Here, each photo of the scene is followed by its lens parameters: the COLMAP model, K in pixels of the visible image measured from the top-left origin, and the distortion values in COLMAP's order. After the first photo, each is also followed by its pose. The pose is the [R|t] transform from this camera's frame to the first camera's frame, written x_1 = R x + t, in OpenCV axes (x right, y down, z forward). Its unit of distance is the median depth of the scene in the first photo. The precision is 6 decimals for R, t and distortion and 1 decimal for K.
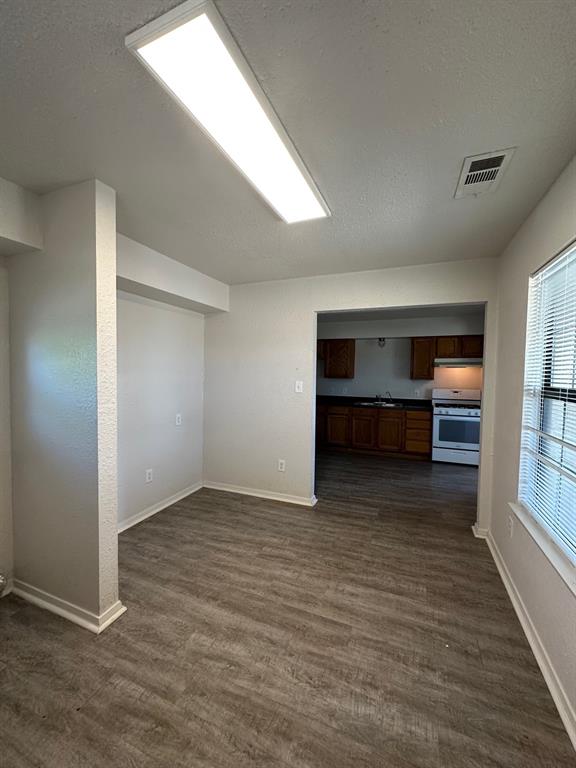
lens RADIAL K [[306.5, 0, 293.5], [0, 306.5, 382.5], [0, 0, 1]] dist [-0.003577, 0.000702]
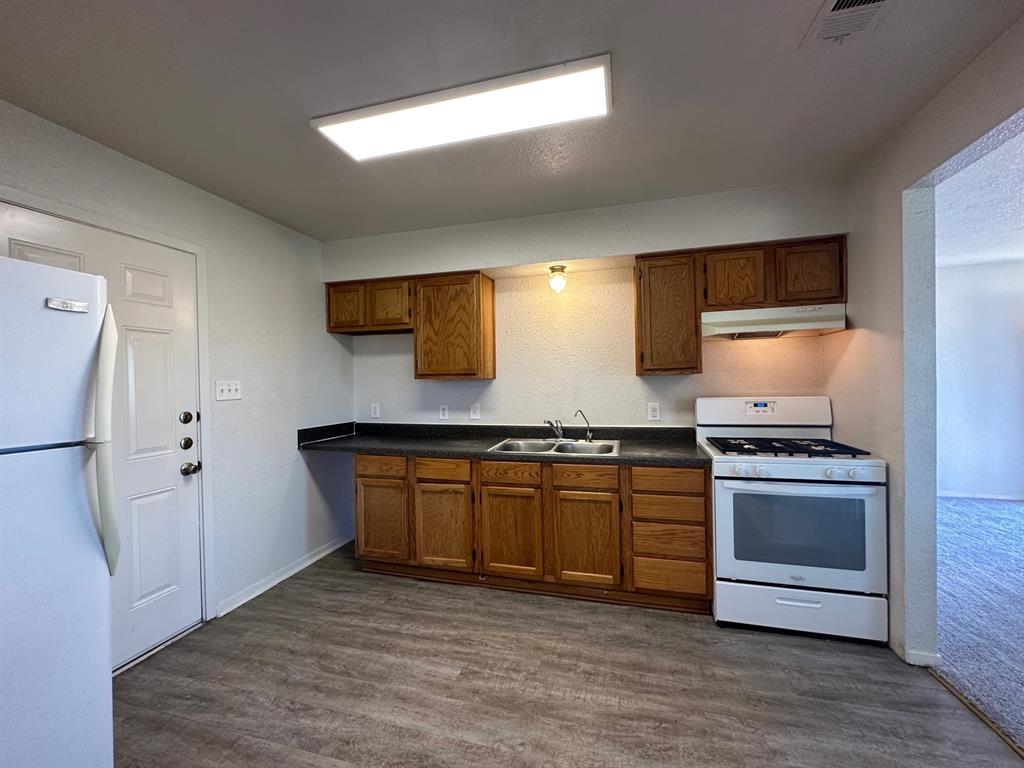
lens RADIAL K [[408.7, 0, 510.4], [0, 408.7, 377.5], [0, 0, 1]] dist [-0.003577, 0.000702]
pose [[0.994391, -0.033572, 0.100297, 0.211036], [0.036637, 0.998912, -0.028869, 0.002058], [-0.099218, 0.032381, 0.994539, 0.613099]]
